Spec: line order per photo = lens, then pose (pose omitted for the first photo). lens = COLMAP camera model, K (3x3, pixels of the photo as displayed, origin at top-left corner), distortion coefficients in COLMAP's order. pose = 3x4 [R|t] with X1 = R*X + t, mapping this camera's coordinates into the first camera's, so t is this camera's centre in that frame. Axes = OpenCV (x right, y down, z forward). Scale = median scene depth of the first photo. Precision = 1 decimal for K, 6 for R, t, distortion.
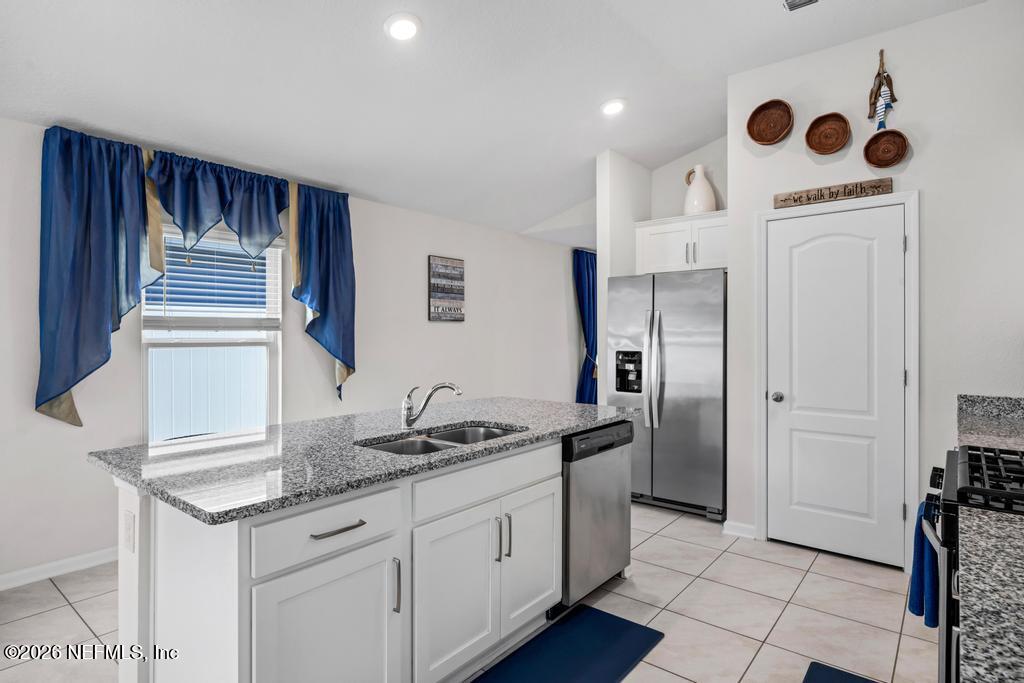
lens RADIAL K [[539.5, 0, 509.9], [0, 539.5, 335.2], [0, 0, 1]] dist [-0.004424, -0.000935]
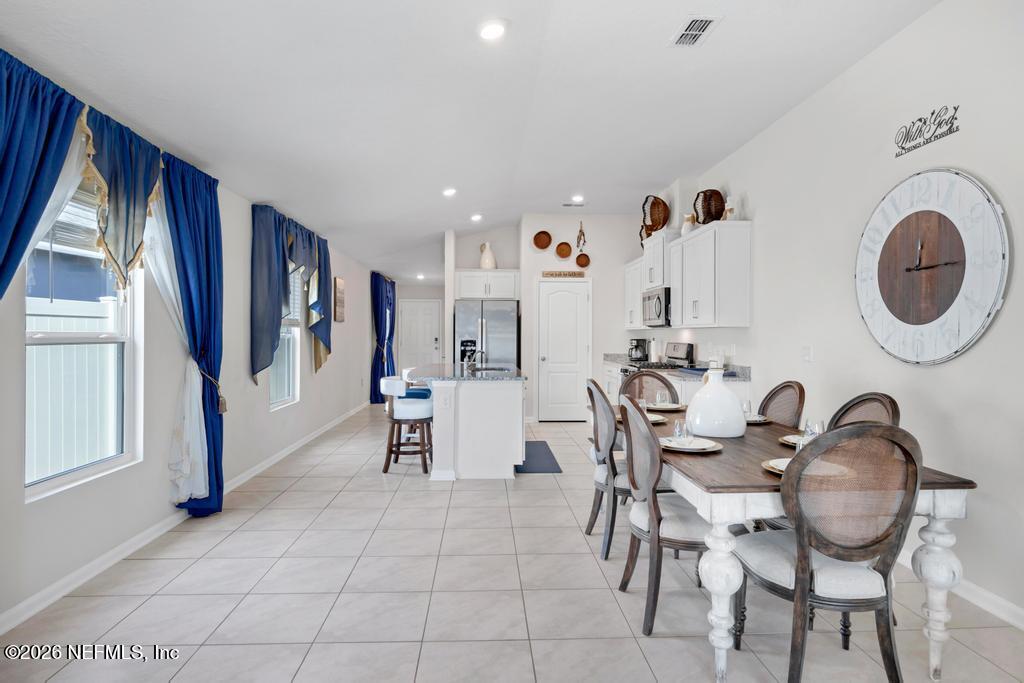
lens RADIAL K [[539.5, 0, 509.9], [0, 539.5, 335.2], [0, 0, 1]] dist [-0.004424, -0.000935]
pose [[0.743922, 0.003100, 0.668259, -1.208868], [-0.003545, 0.999993, -0.000693, 0.016987], [-0.668257, -0.001854, 0.743928, -0.653809]]
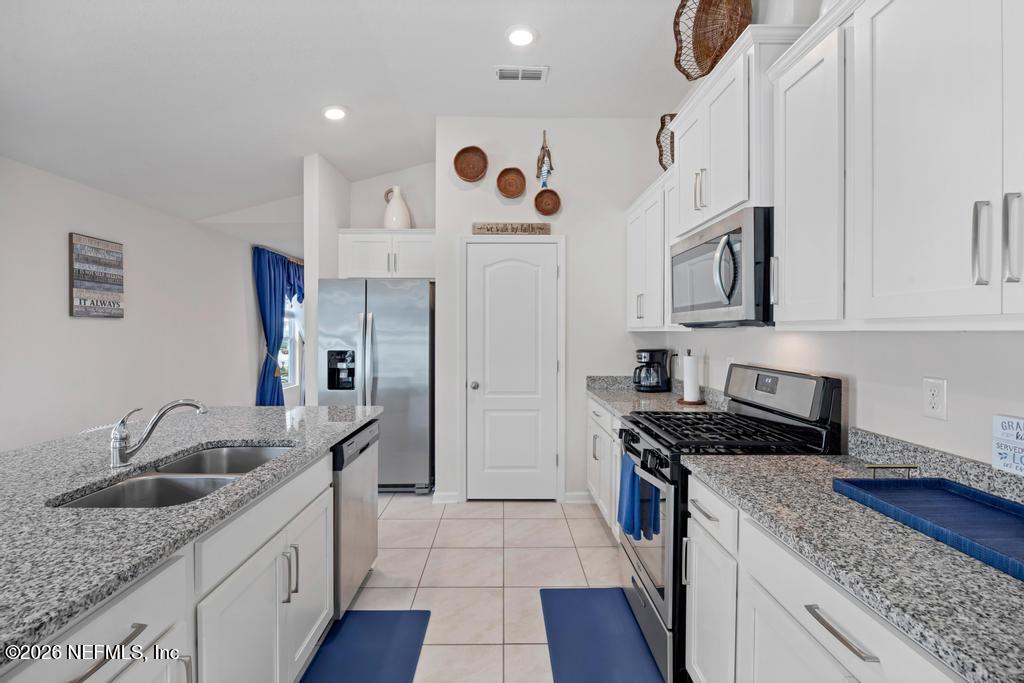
lens RADIAL K [[462.0, 0, 507.8], [0, 462.0, 336.0], [0, 0, 1]] dist [-0.014378, 0.000668]
pose [[0.765756, -0.002648, 0.643126, -0.138605], [-0.002210, 0.999975, 0.006748, -0.007271], [-0.643128, -0.006588, 0.765730, 0.136981]]
